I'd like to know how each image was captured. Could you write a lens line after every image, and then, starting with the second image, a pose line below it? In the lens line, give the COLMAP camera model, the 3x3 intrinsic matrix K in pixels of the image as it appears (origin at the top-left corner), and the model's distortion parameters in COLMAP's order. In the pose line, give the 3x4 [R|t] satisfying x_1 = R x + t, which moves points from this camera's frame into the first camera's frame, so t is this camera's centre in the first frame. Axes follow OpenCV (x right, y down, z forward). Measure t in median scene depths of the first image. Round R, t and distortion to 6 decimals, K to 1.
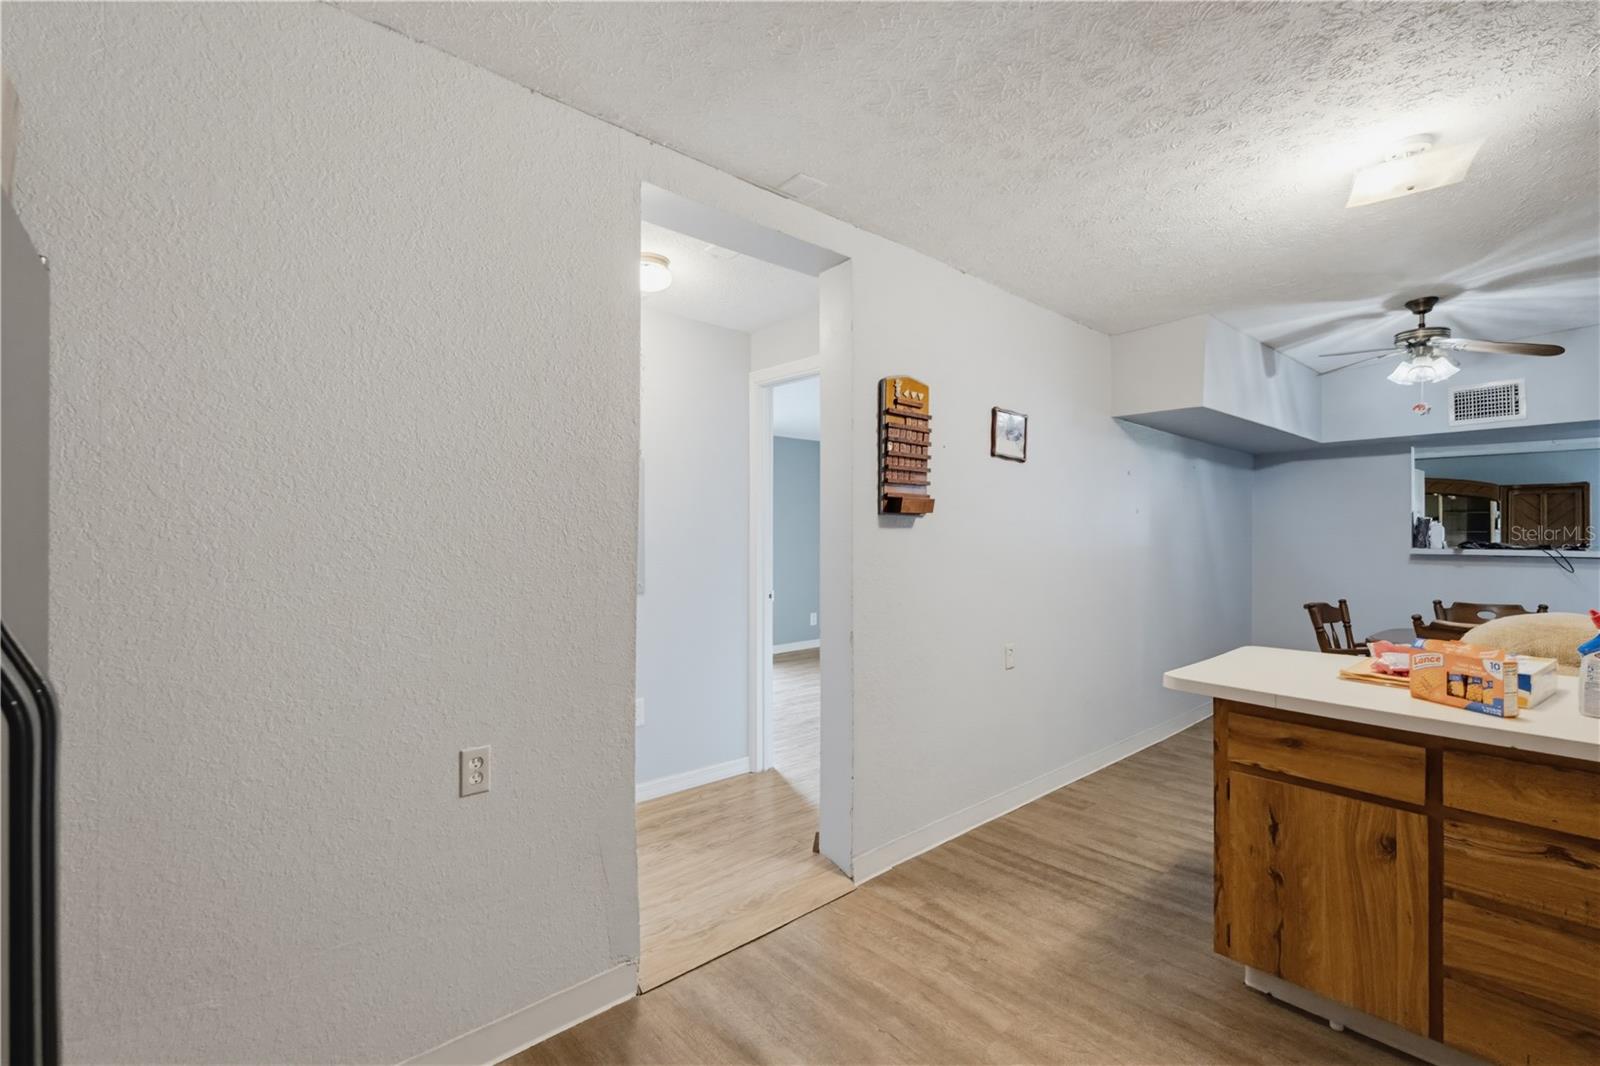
lens RADIAL K [[701.6, 0, 800.2], [0, 701.6, 534.7], [0, 0, 1]] dist [0.001112, 0.000293]
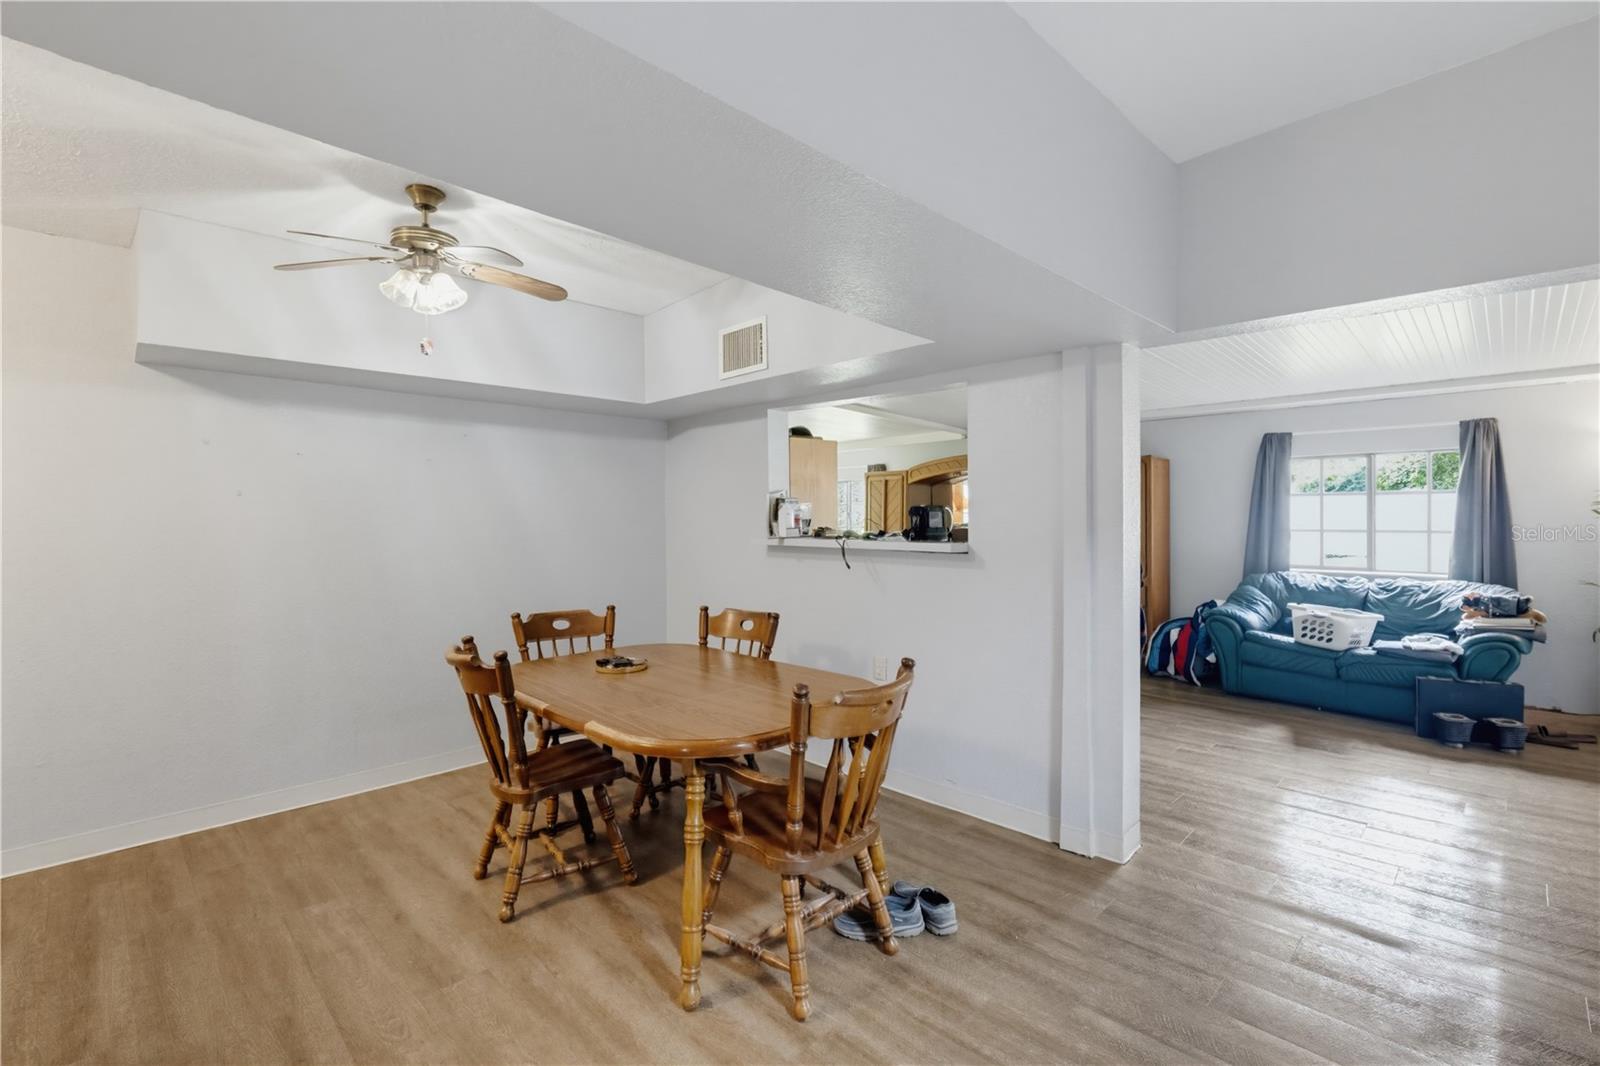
lens RADIAL K [[728.6, 0, 802.4], [0, 728.6, 515.8], [0, 0, 1]] dist [0.000200, 0.000166]
pose [[0.998153, -0.005535, 0.060490, 1.605895], [0.005833, 0.999972, -0.004761, -0.001328], [-0.060462, 0.005105, 0.998157, 0.325165]]
